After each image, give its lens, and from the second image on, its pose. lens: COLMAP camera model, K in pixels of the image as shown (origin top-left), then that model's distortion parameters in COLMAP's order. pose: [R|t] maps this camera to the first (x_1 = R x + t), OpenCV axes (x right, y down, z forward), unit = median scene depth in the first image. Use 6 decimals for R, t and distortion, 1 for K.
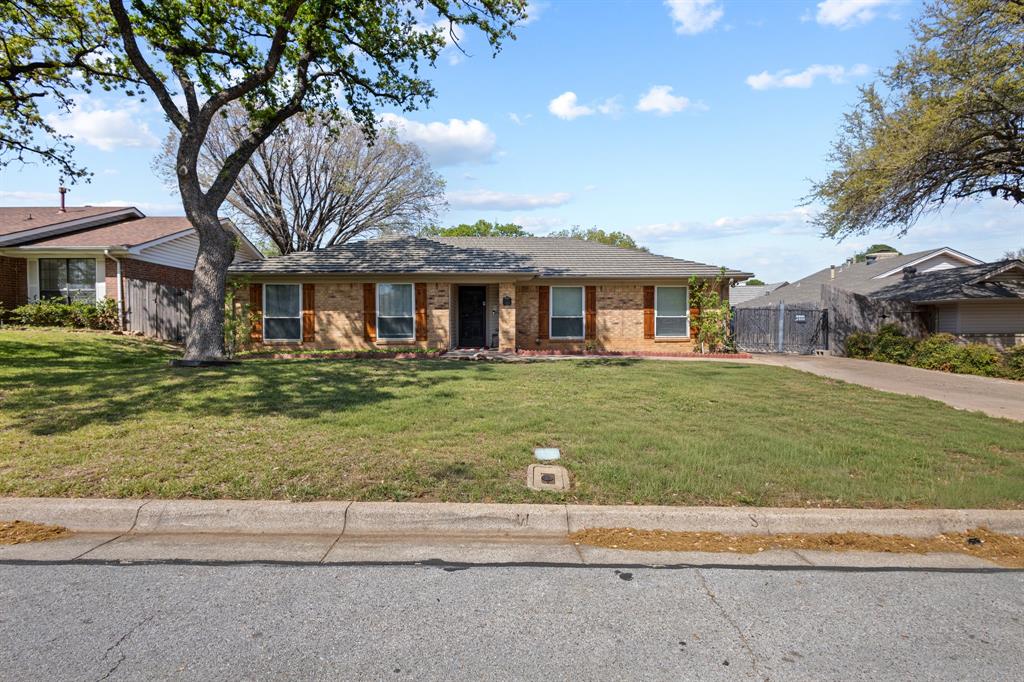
lens RADIAL K [[477.3, 0, 513.5], [0, 477.3, 339.1], [0, 0, 1]] dist [0.004866, -0.003229]
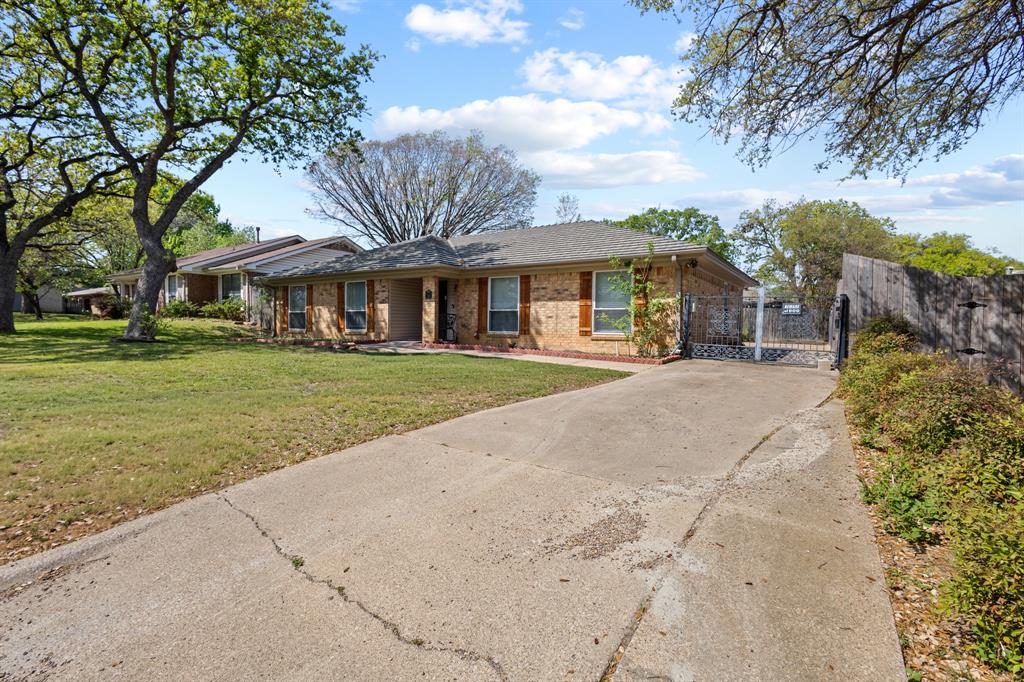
lens RADIAL K [[477.3, 0, 511.5], [0, 477.3, 339.7], [0, 0, 1]] dist [0.004866, -0.003229]
pose [[0.819099, 0.027797, -0.572979, 0.659870], [-0.025879, 0.999599, 0.011498, 0.000298], [0.573068, 0.005410, 0.819490, 0.250528]]
